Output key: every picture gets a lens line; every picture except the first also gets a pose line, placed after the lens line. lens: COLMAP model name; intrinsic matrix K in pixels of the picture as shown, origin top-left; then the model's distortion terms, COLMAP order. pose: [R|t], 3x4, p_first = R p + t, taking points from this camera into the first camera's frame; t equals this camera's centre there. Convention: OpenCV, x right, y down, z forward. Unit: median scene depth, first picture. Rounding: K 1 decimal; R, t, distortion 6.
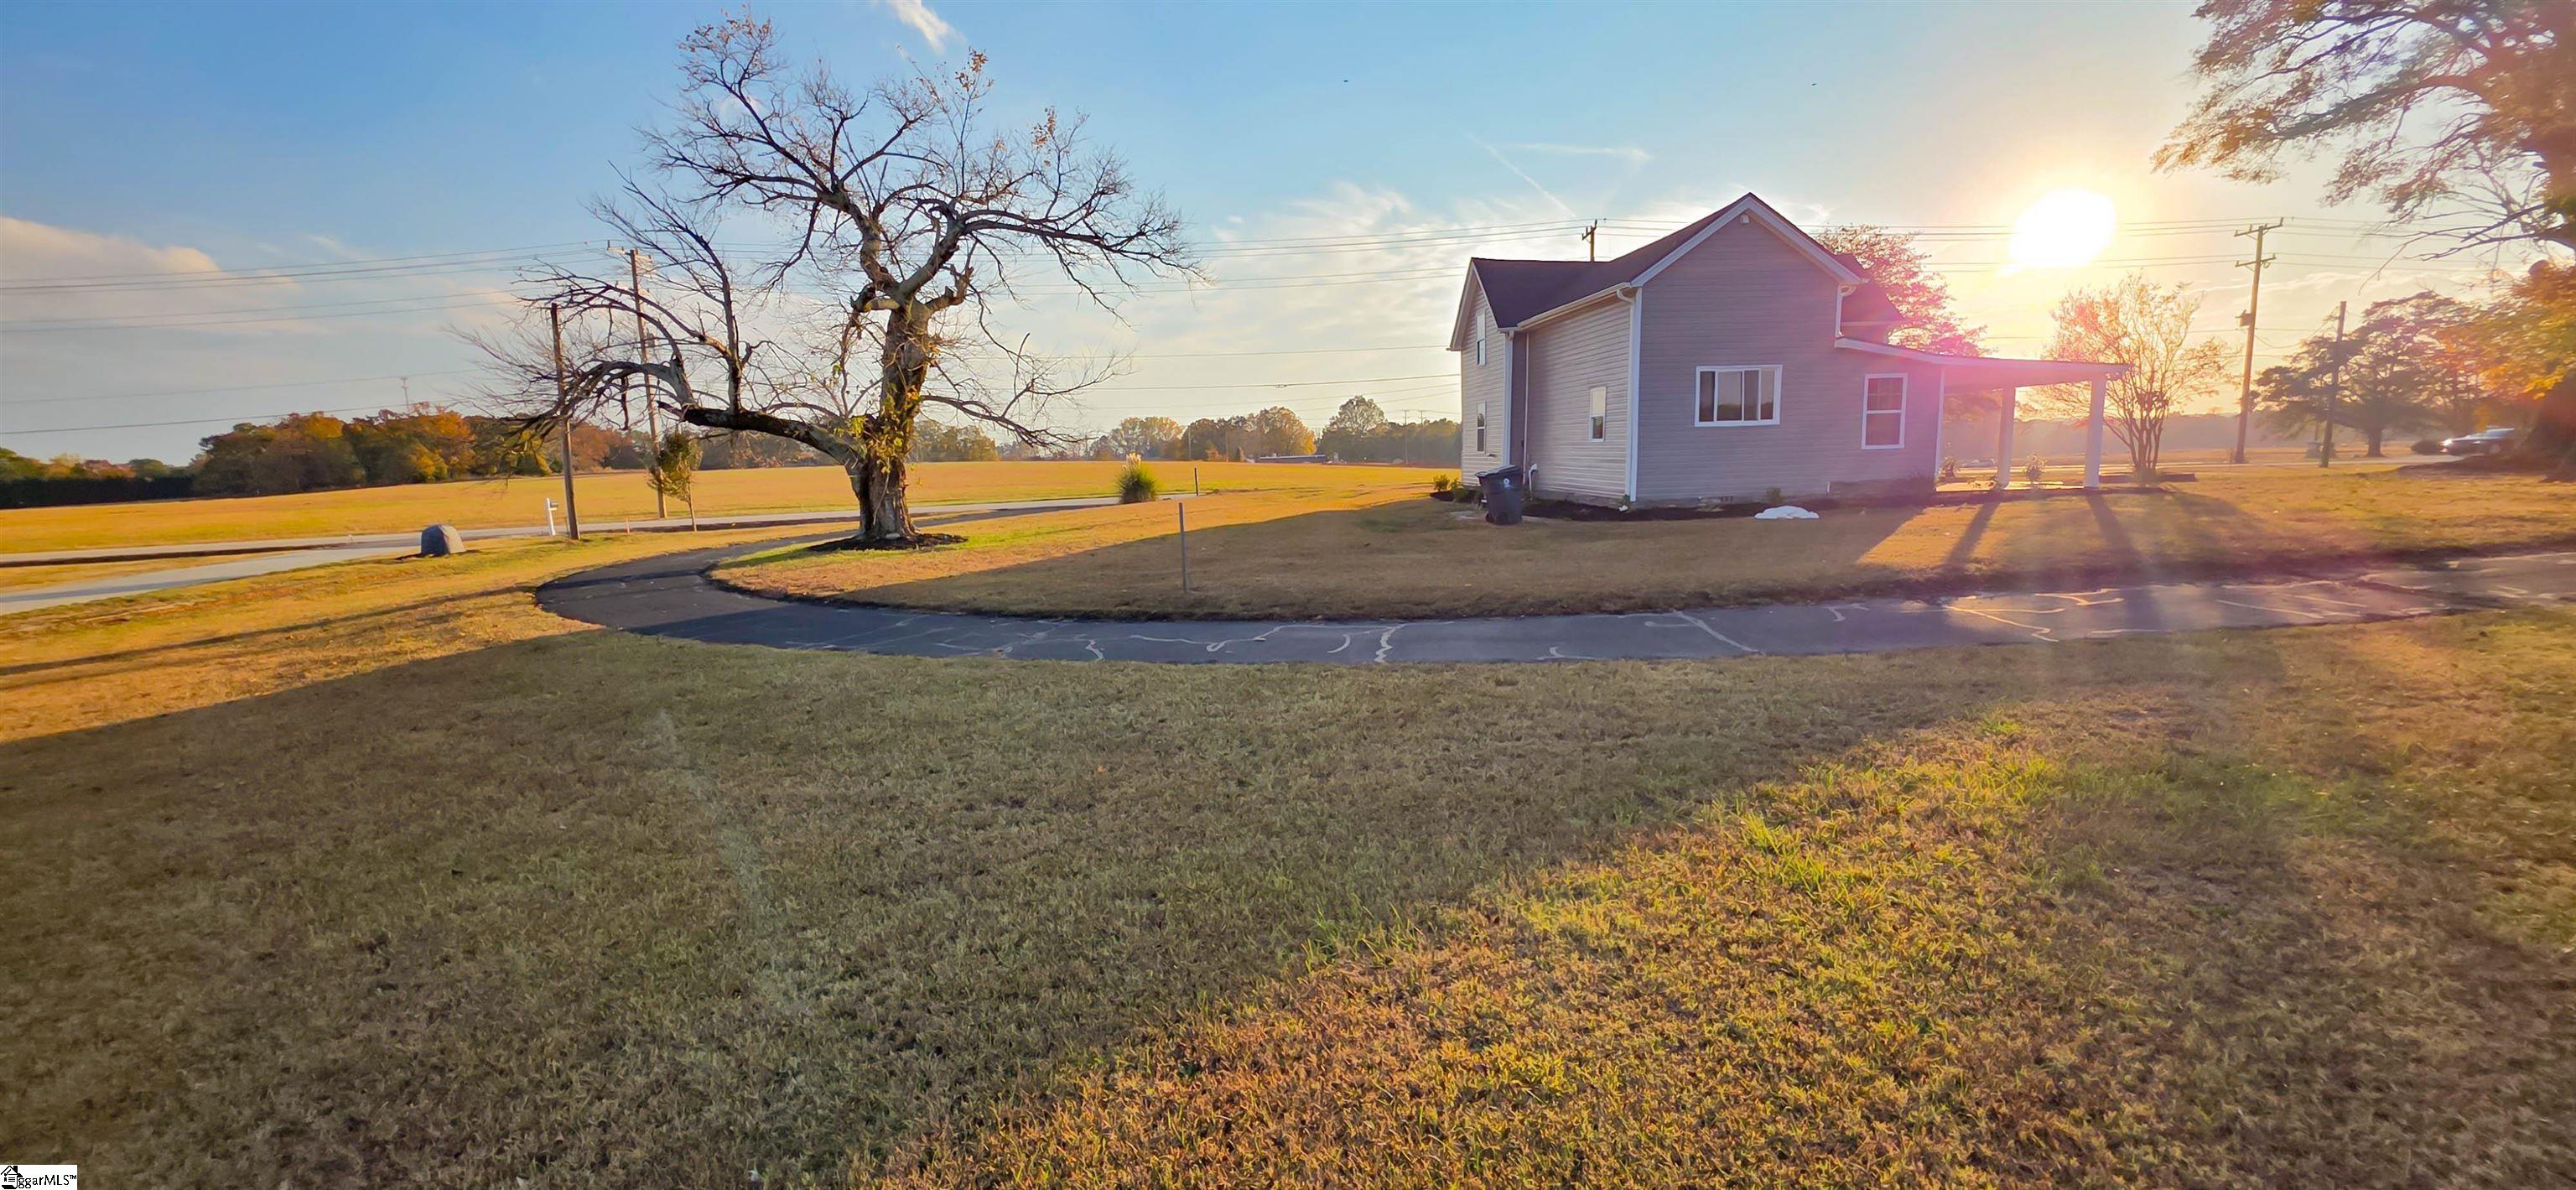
lens RADIAL K [[1035.8, 0, 1288.0], [0, 1035.8, 595.0], [0, 0, 1]] dist [0.002721, 0.000174]
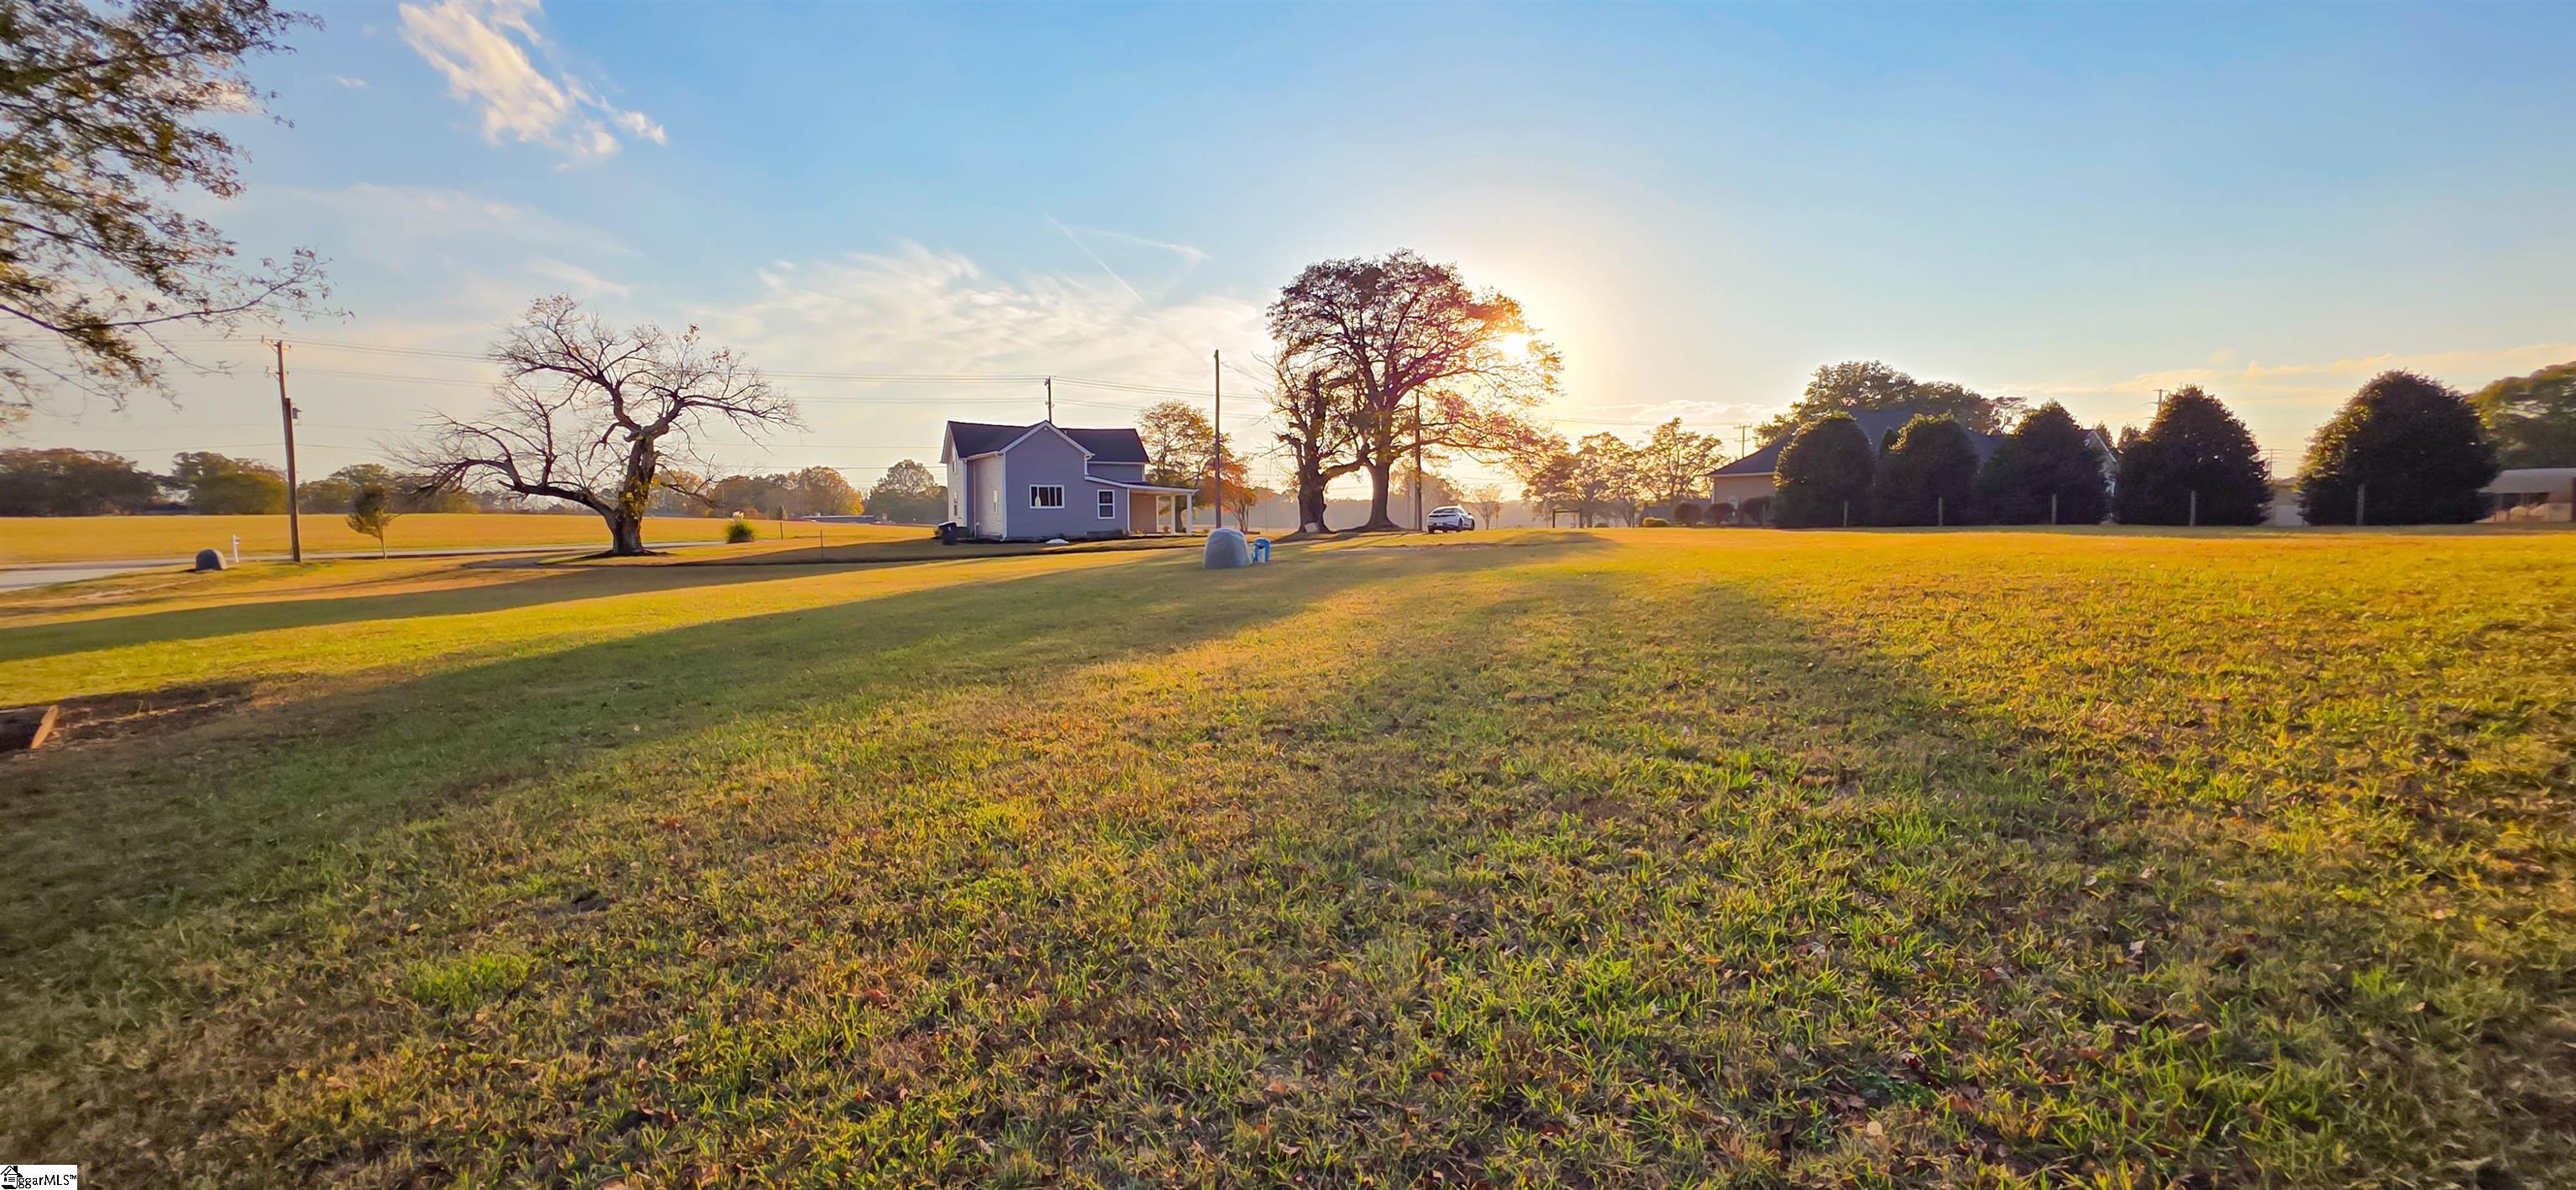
lens RADIAL K [[1035.8, 0, 1288.0], [0, 1035.8, 595.0], [0, 0, 1]] dist [0.002721, 0.000174]
pose [[0.921218, -0.007251, 0.388980, -0.004129], [0.031314, 0.997964, -0.055558, 0.164446], [-0.387786, 0.063362, 0.919569, -1.218860]]
